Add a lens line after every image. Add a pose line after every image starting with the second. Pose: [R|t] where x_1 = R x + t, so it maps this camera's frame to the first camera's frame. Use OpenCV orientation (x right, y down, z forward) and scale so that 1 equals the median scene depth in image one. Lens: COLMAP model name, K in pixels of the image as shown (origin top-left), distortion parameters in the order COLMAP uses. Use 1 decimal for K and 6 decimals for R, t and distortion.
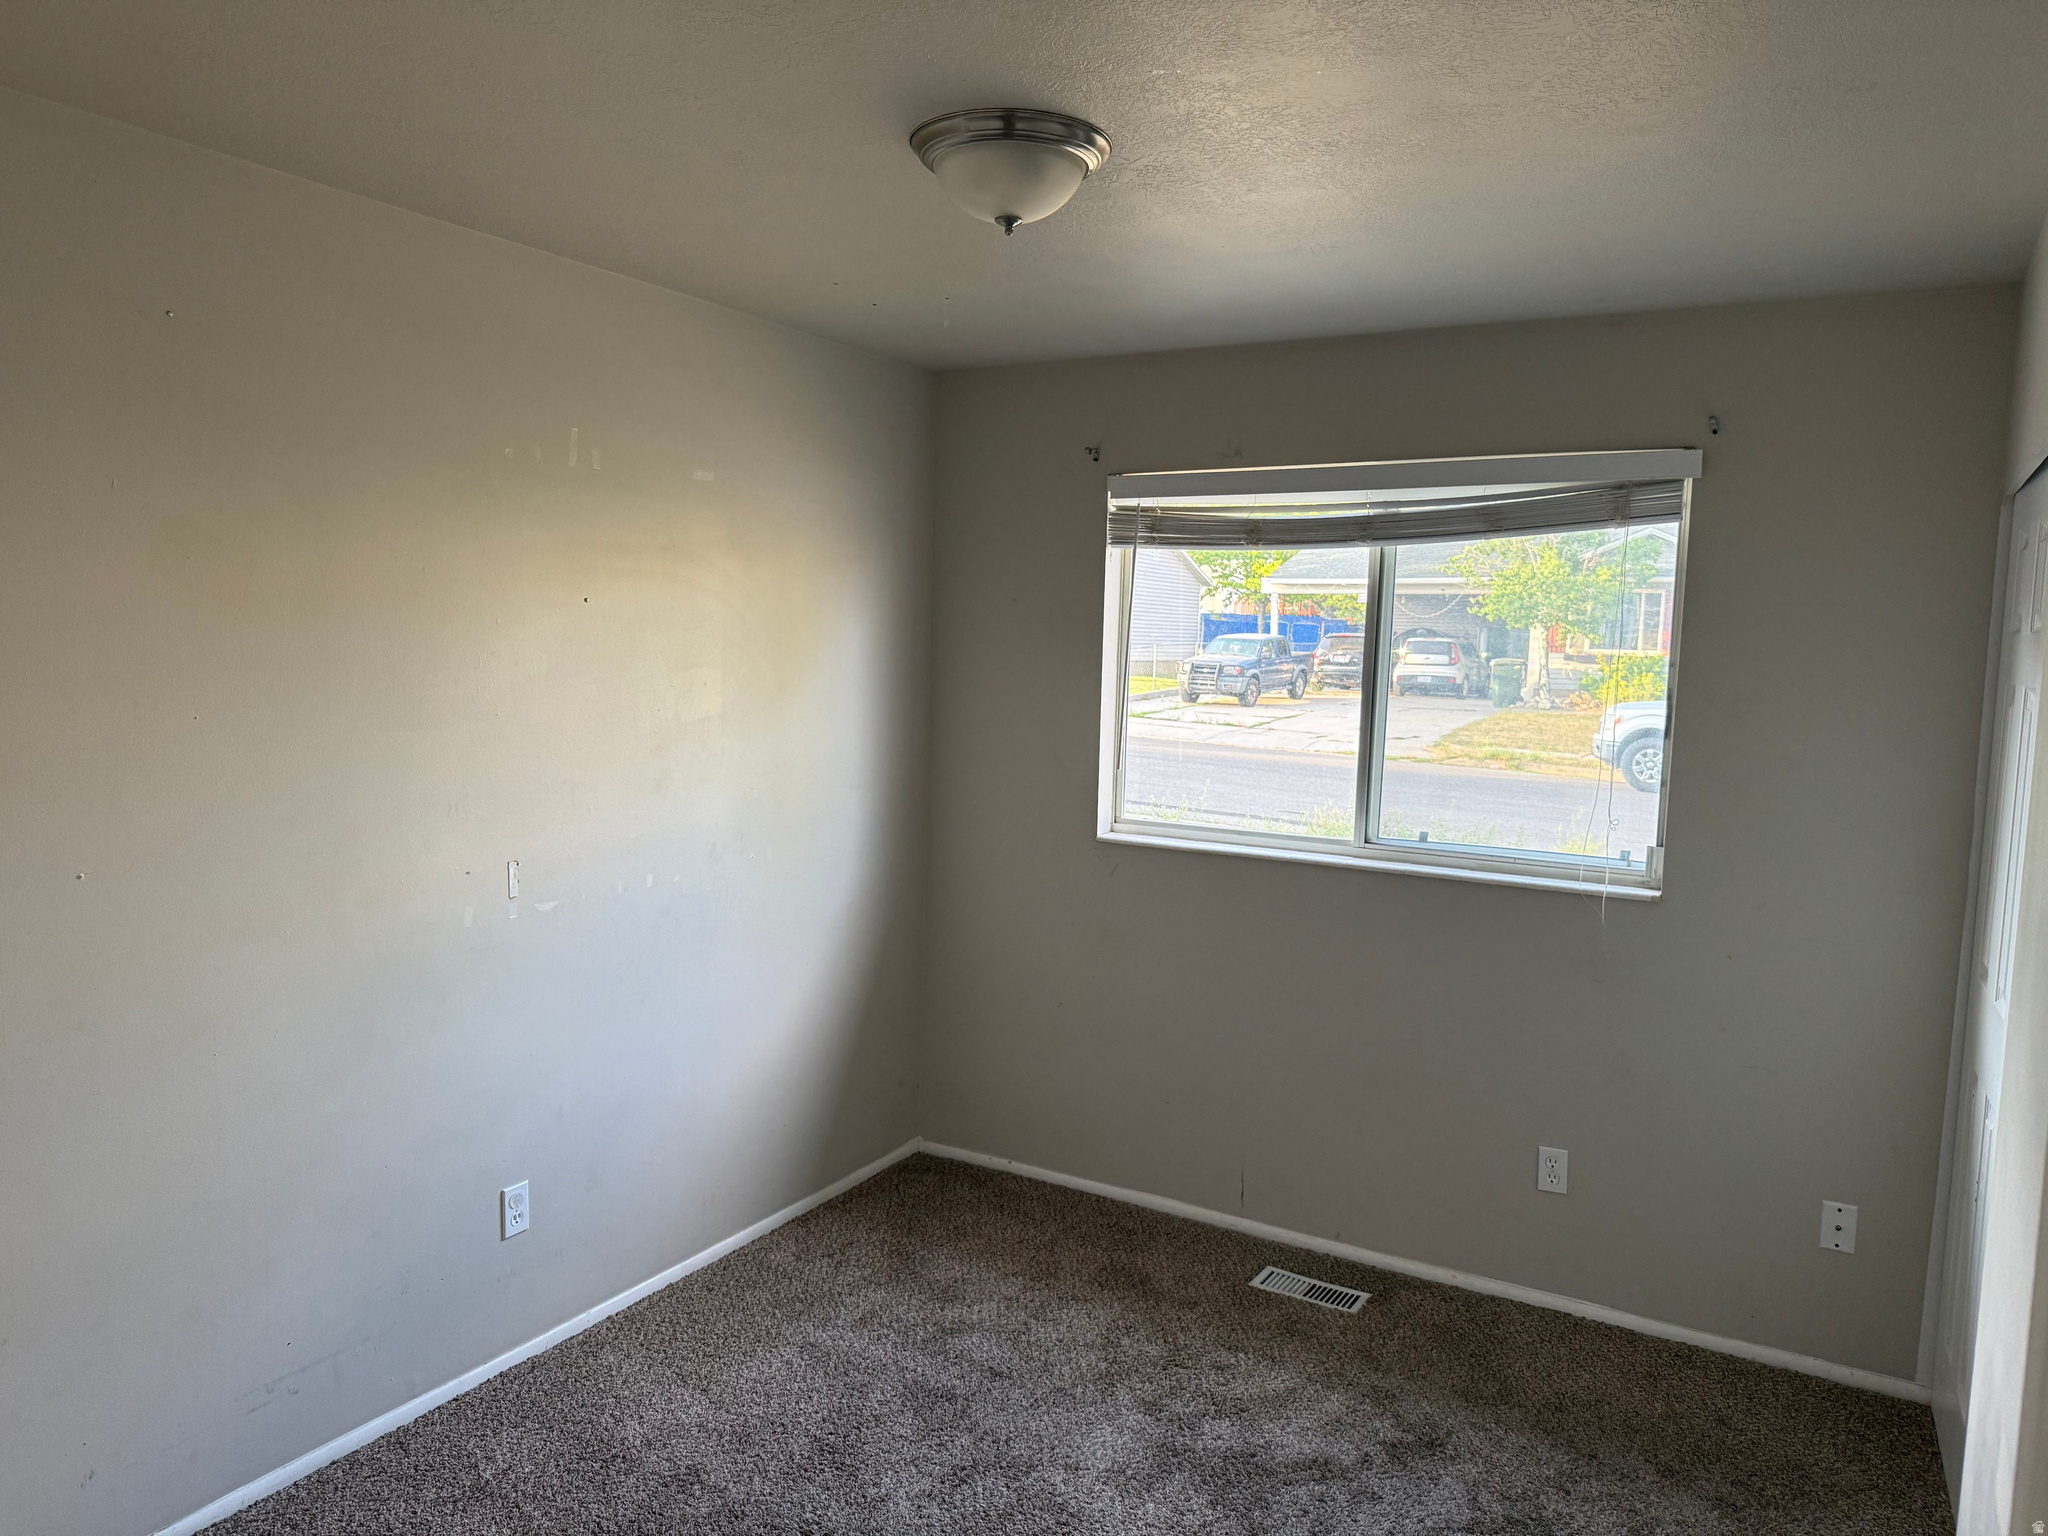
lens RADIAL K [[1433.2, 0, 1022.8], [0, 1433.2, 777.0], [0, 0, 1]] dist [-0.006759, -0.006372]
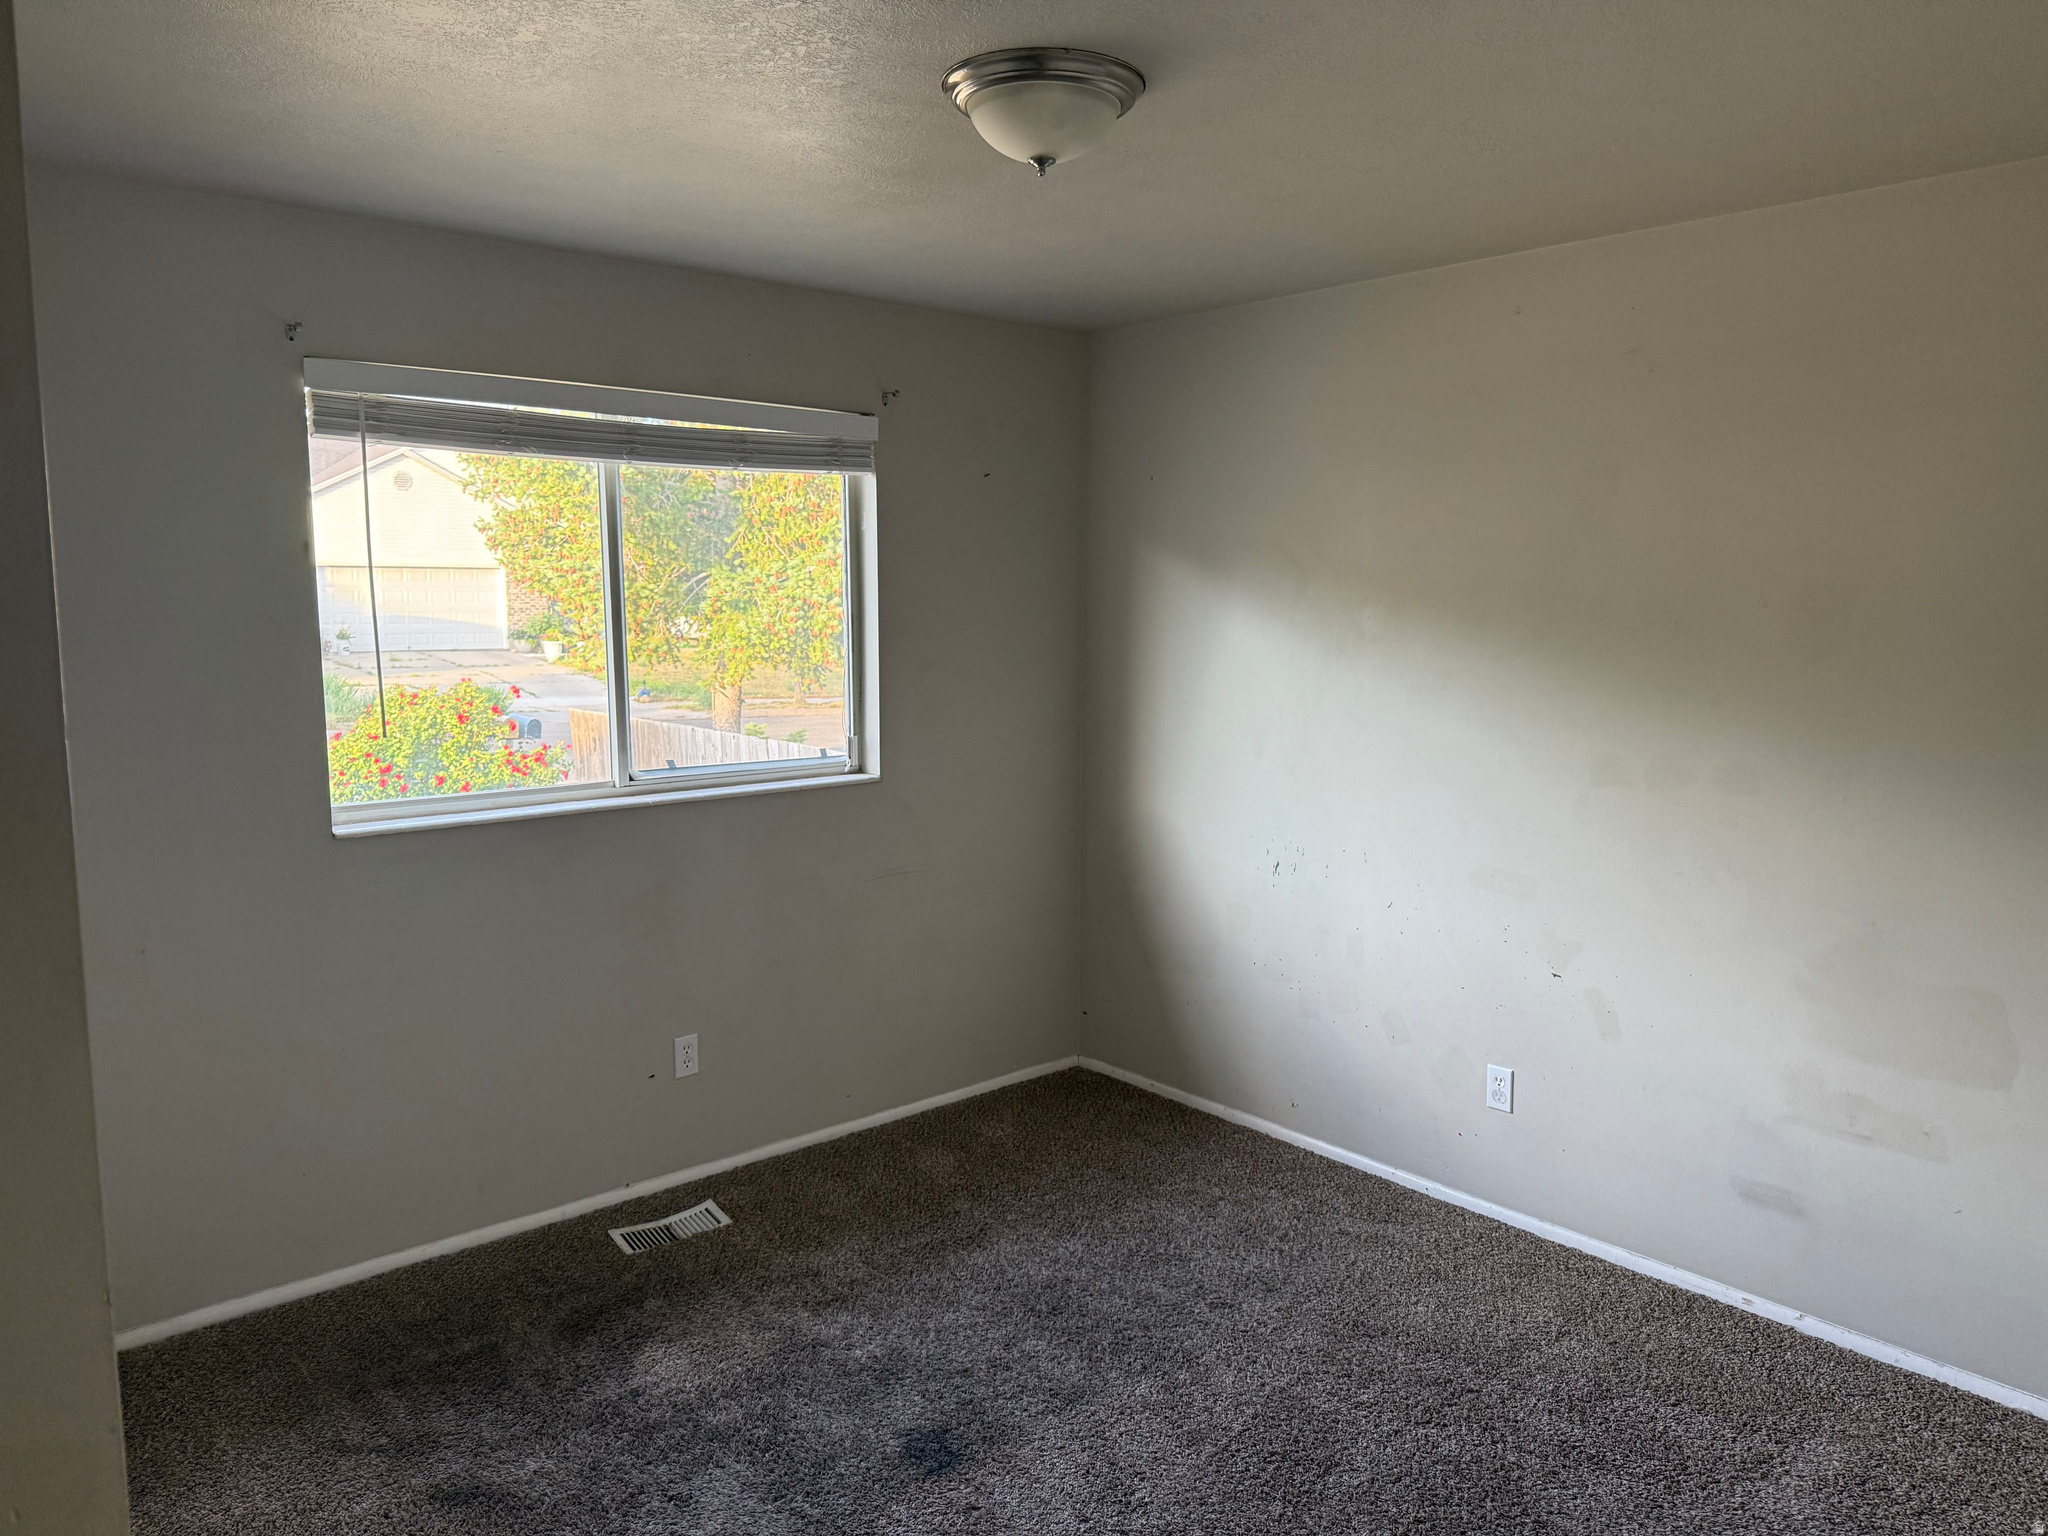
lens RADIAL K [[1433.2, 0, 1040.7], [0, 1433.2, 781.7], [0, 0, 1]] dist [-0.006759, -0.006372]
pose [[0.298449, -0.150936, 0.942415, -0.769004], [0.097713, 0.987060, 0.127142, -0.065046], [-0.949411, 0.054141, 0.309335, 0.537825]]
